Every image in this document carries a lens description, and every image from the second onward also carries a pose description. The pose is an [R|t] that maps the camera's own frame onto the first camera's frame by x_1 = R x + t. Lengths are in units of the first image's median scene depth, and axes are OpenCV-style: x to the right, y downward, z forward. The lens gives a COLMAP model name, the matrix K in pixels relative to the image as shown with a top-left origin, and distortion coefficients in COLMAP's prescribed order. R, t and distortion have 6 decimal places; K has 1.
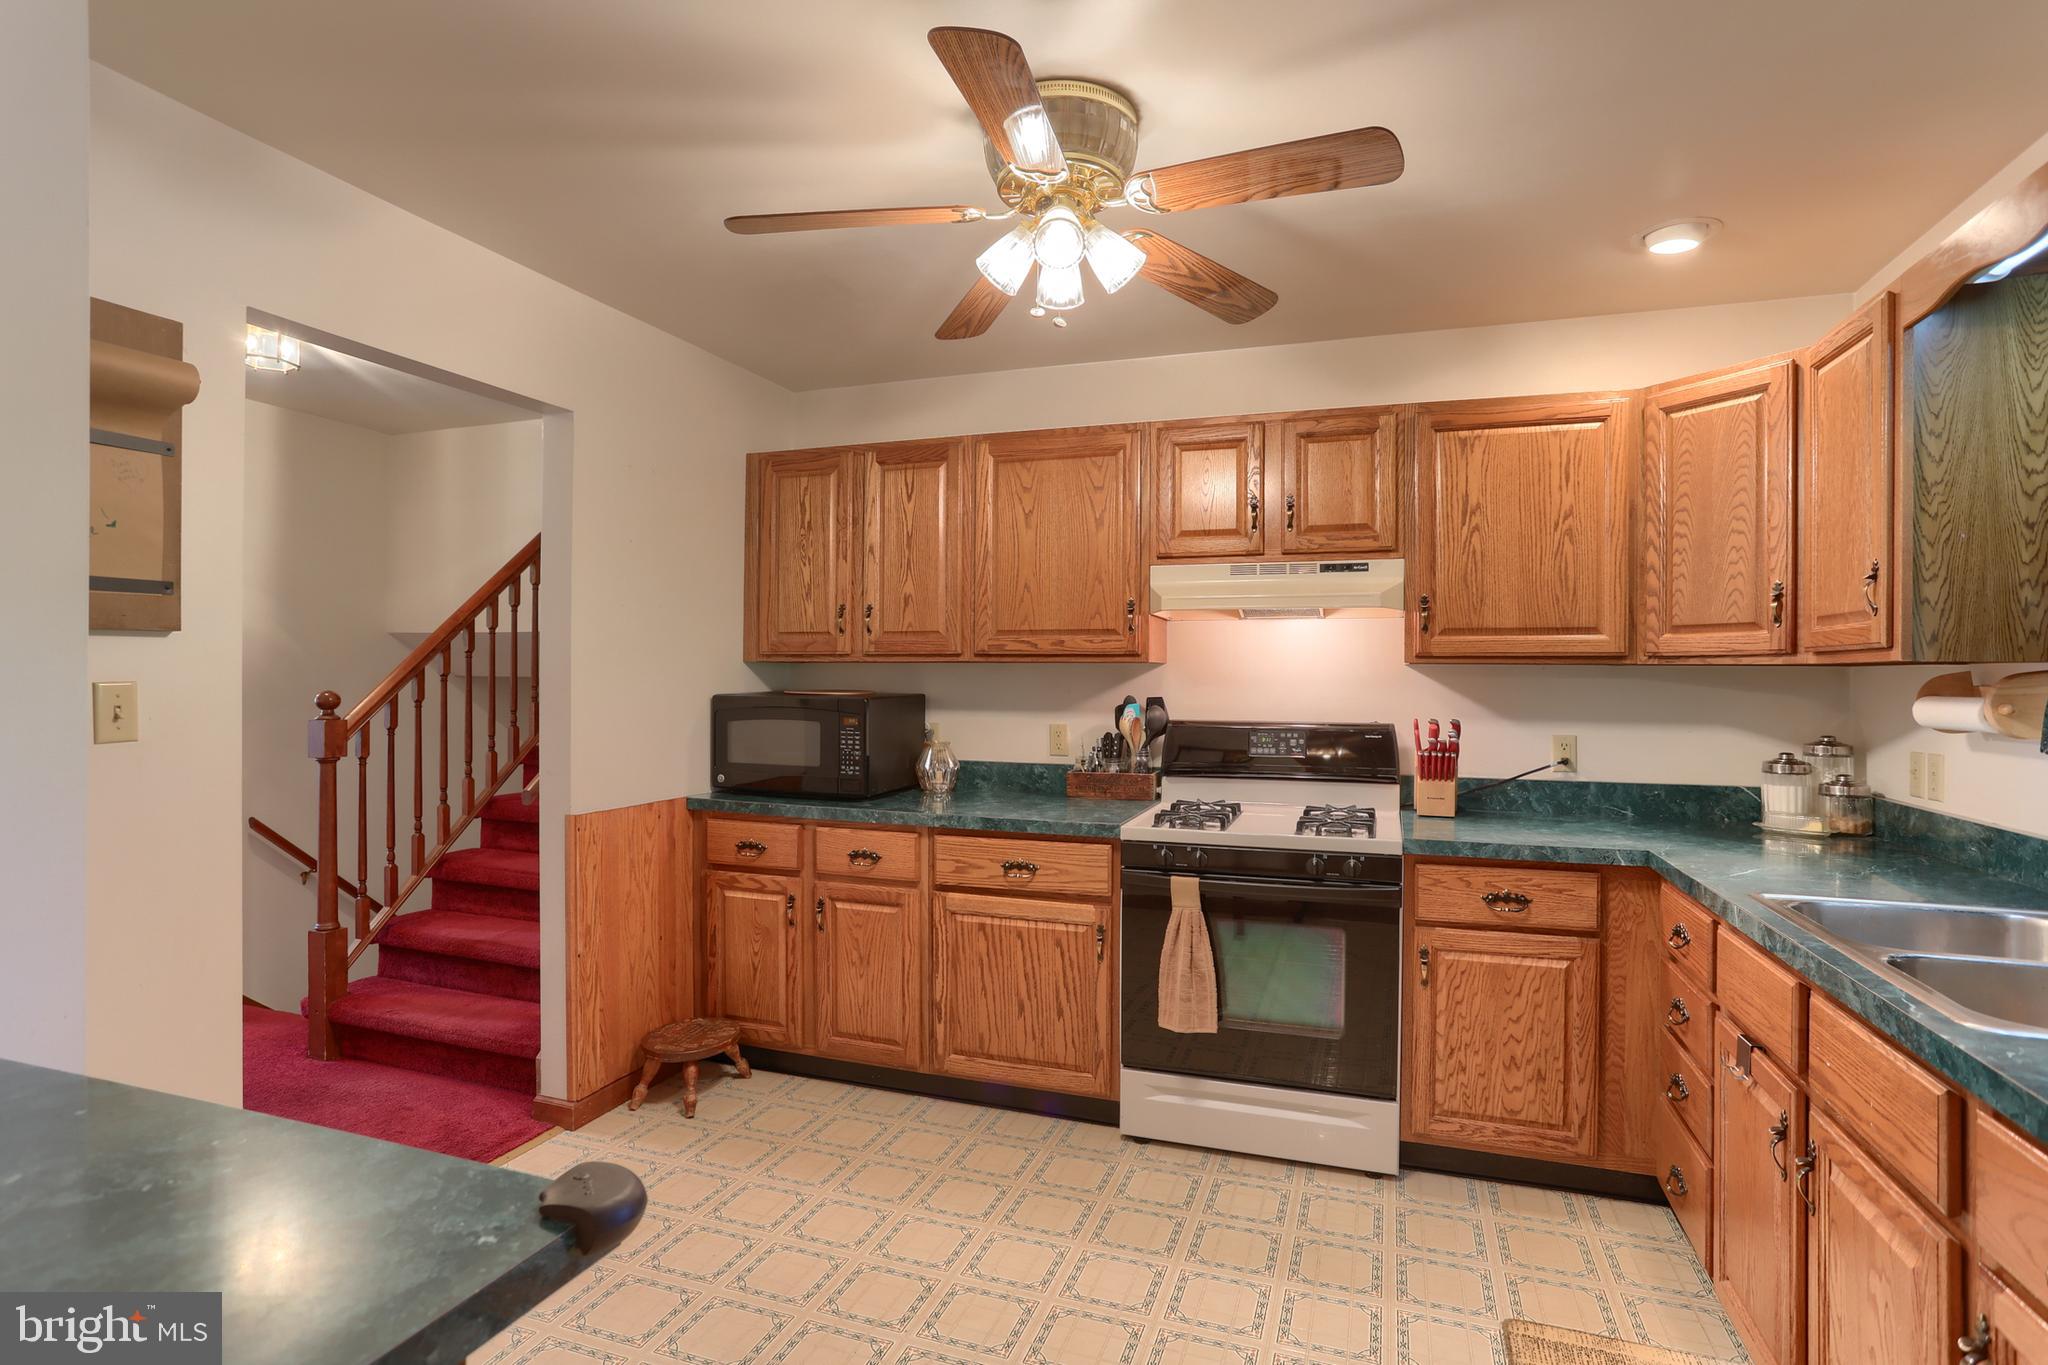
lens RADIAL K [[1031.3, 0, 1019.8], [0, 1031.3, 681.0], [0, 0, 1]] dist [-0.060757, 0.039300]
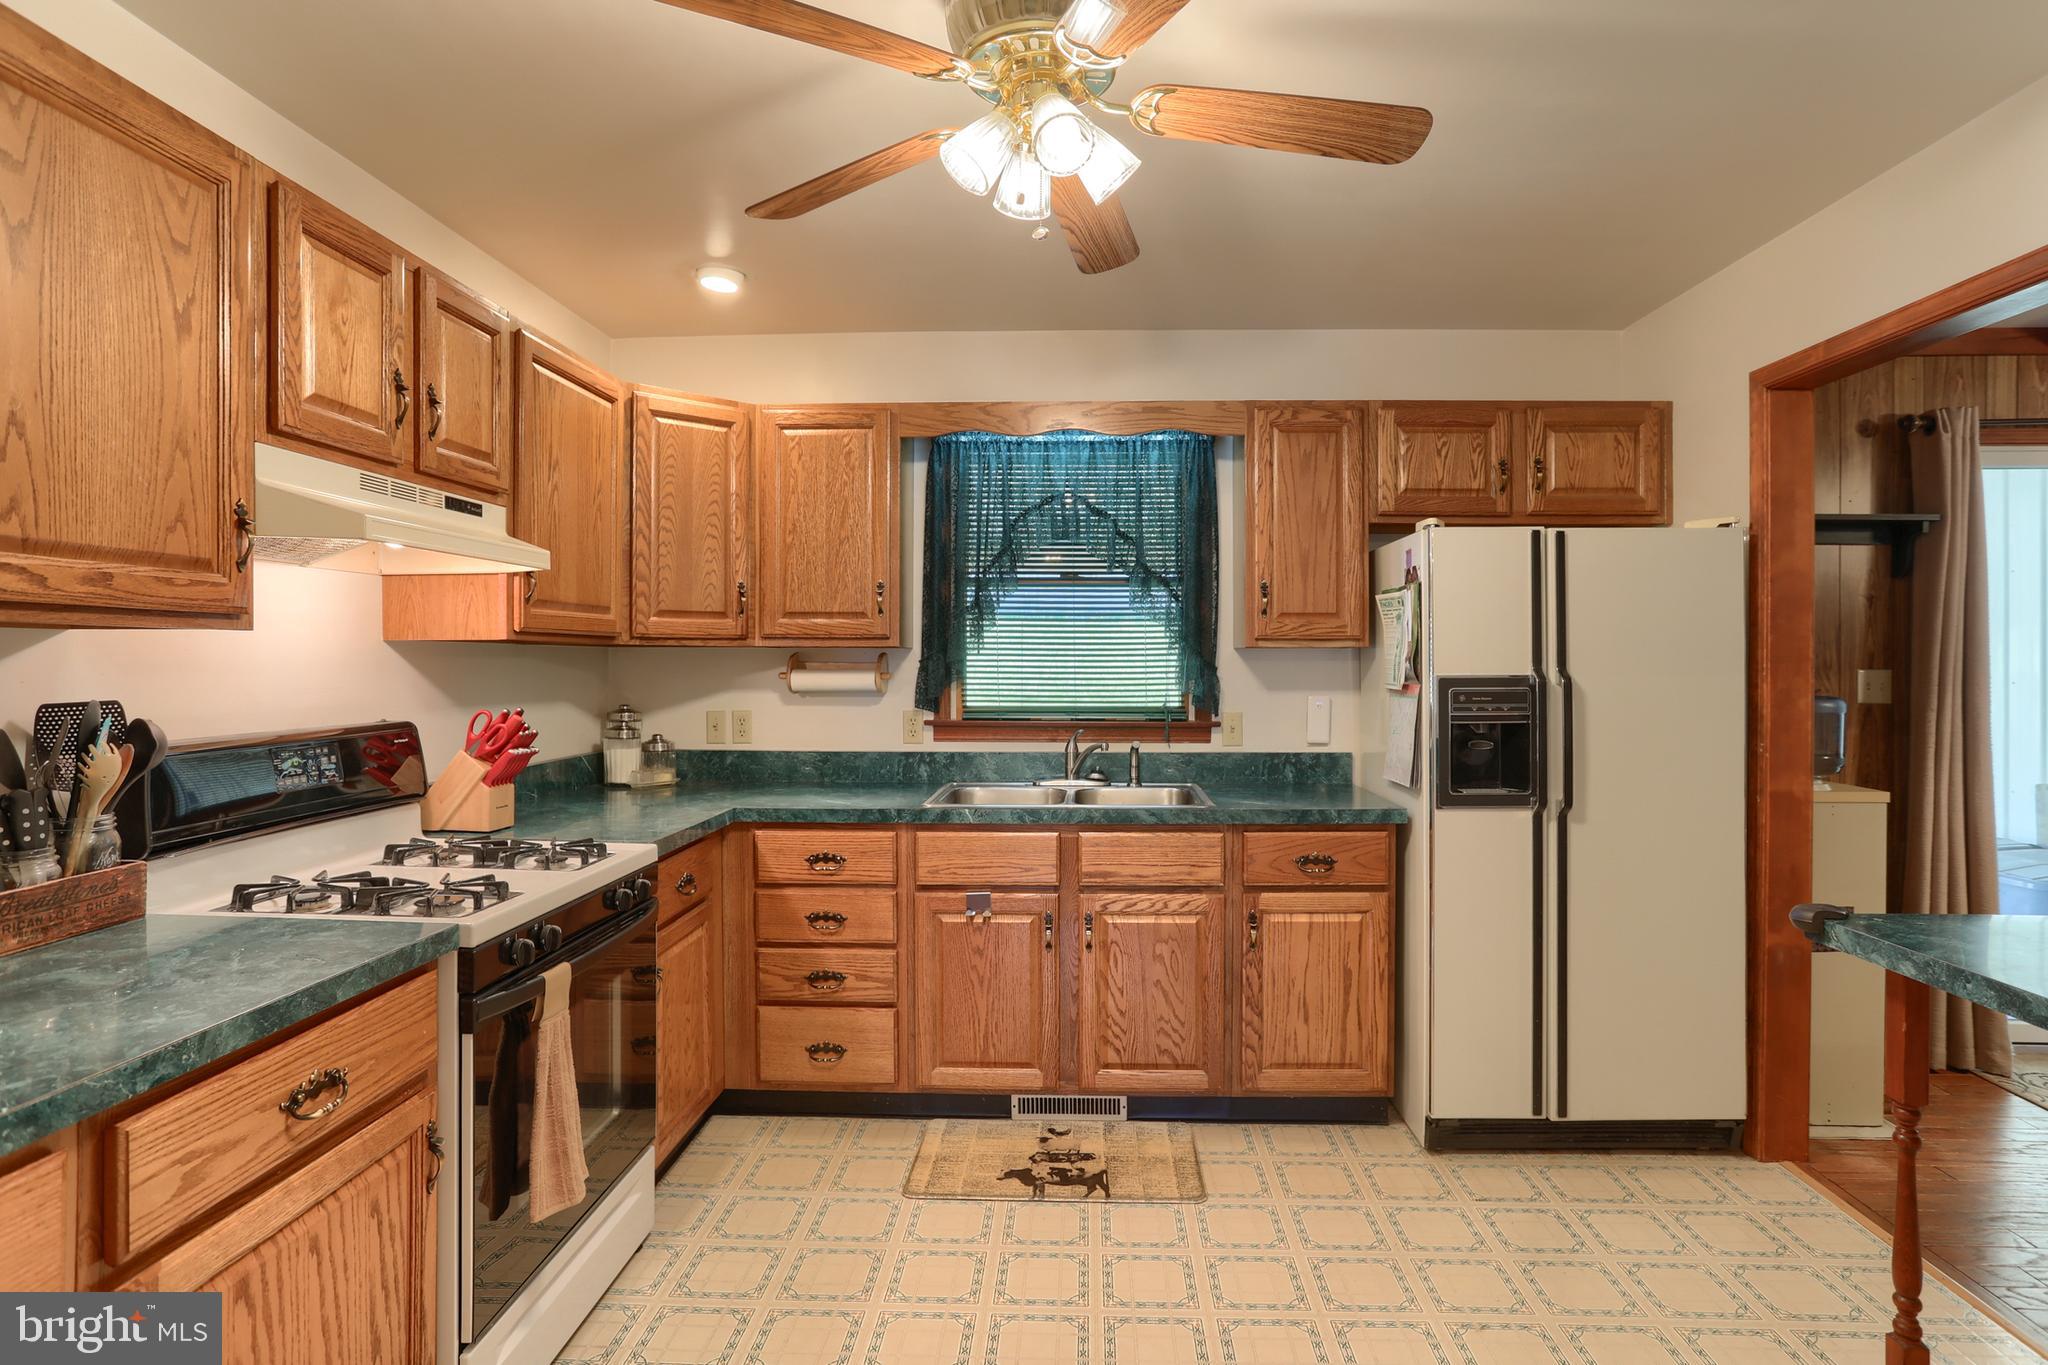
lens RADIAL K [[1077.4, 0, 1039.7], [0, 1077.4, 670.8], [0, 0, 1]] dist [-0.068737, 0.046545]
pose [[-0.295403, -0.016574, 0.955229, -0.520855], [0.001656, 0.999839, 0.017861, -0.007581], [-0.955371, 0.006858, -0.295328, 0.834839]]
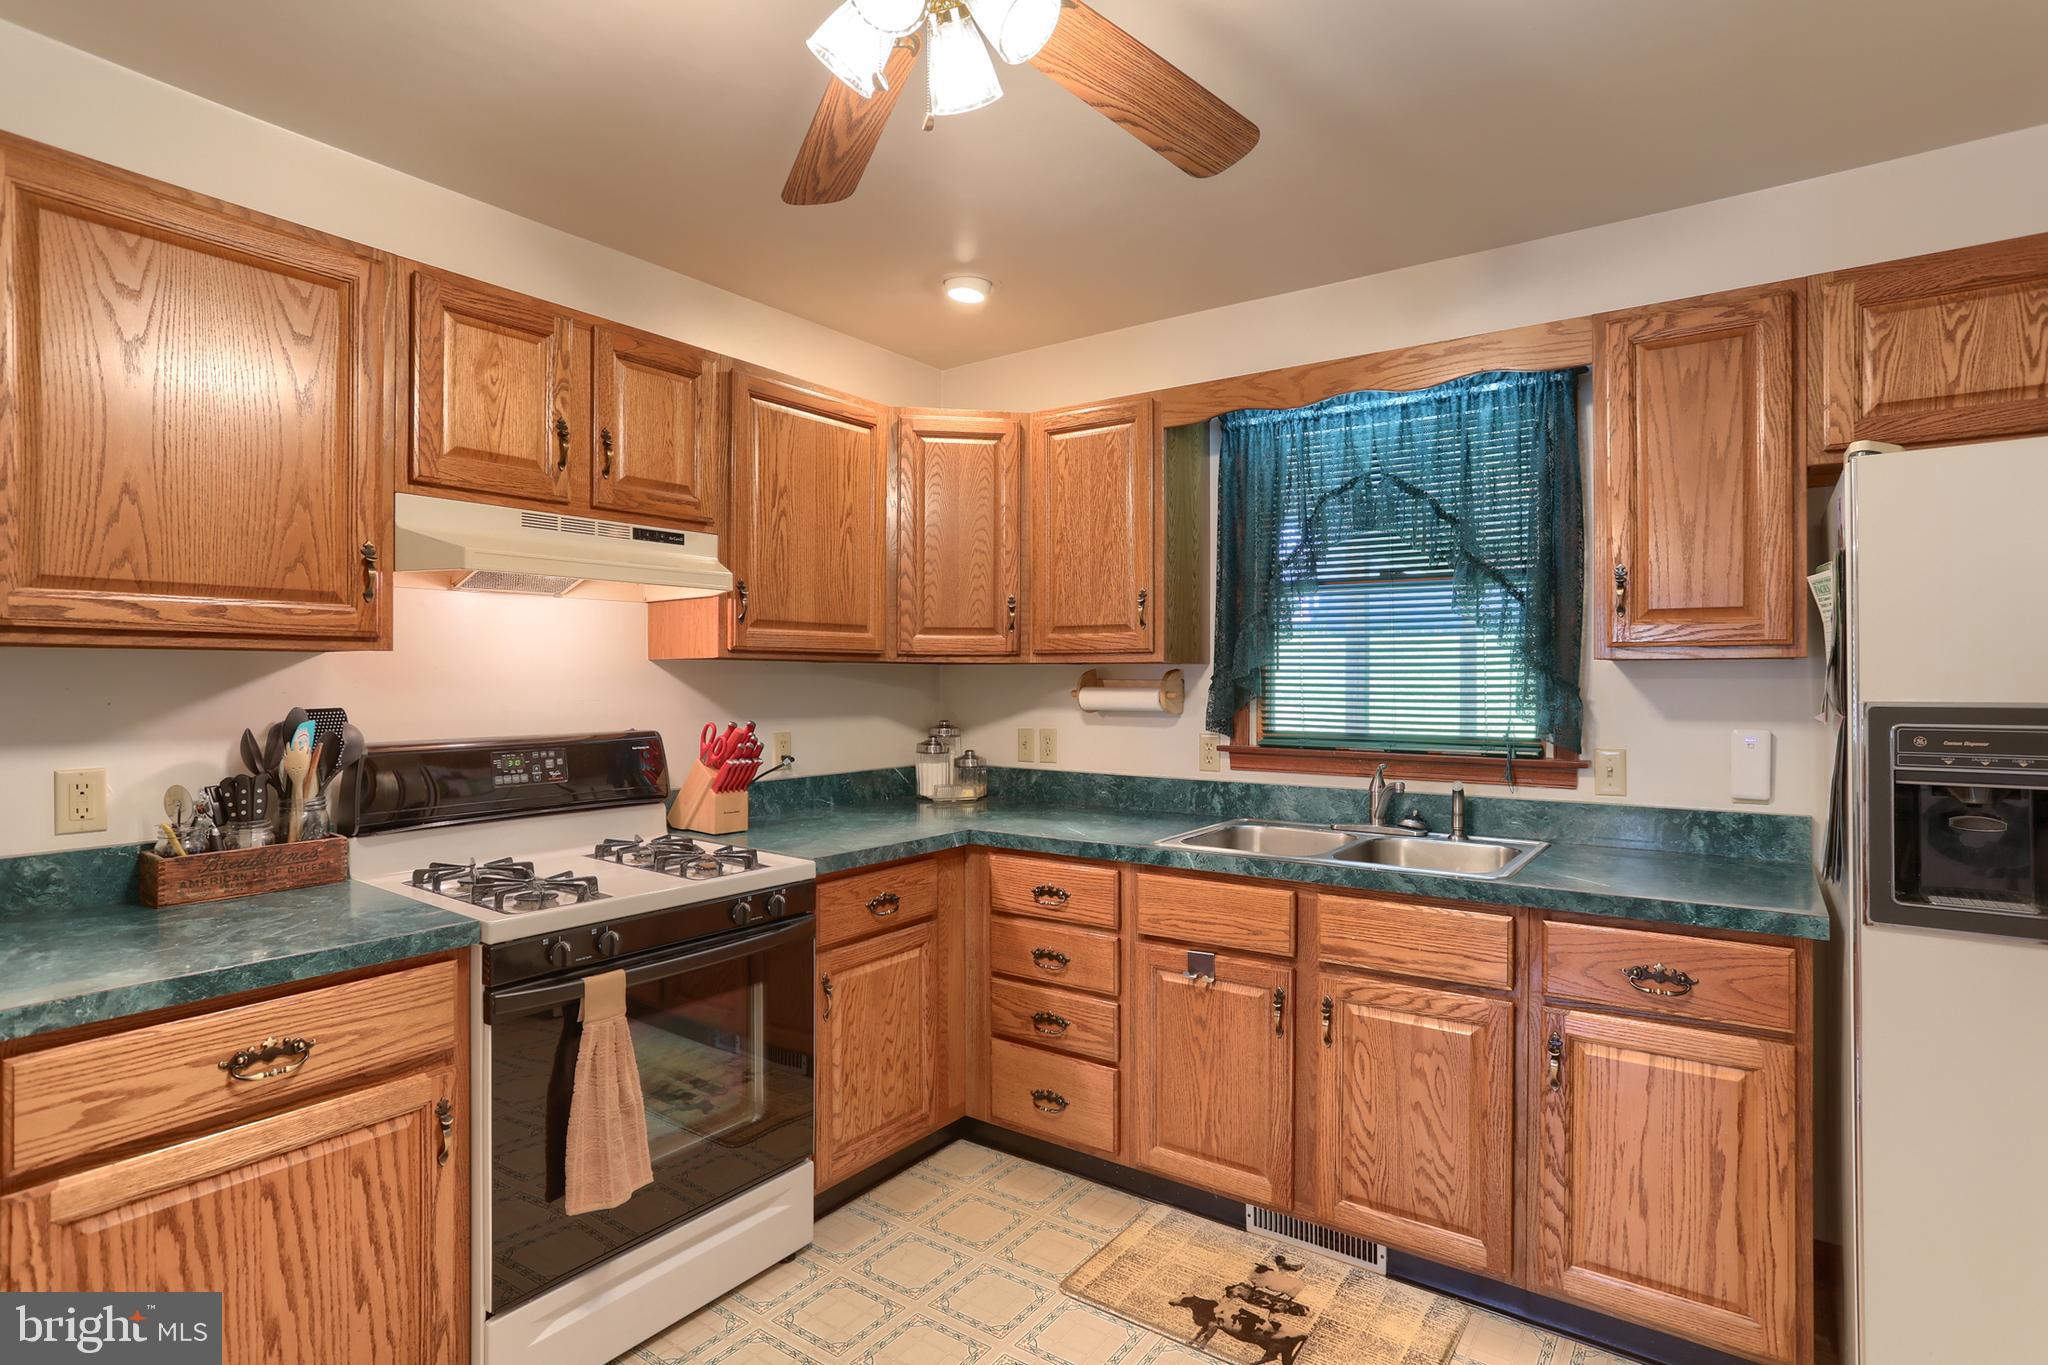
lens RADIAL K [[1031.3, 0, 1019.8], [0, 1031.3, 681.0], [0, 0, 1]] dist [-0.060757, 0.039300]
pose [[0.280810, -0.009384, 0.959718, -0.366975], [0.004773, 0.999953, 0.008381, -0.004133], [-0.959752, 0.002227, 0.280841, 0.510679]]
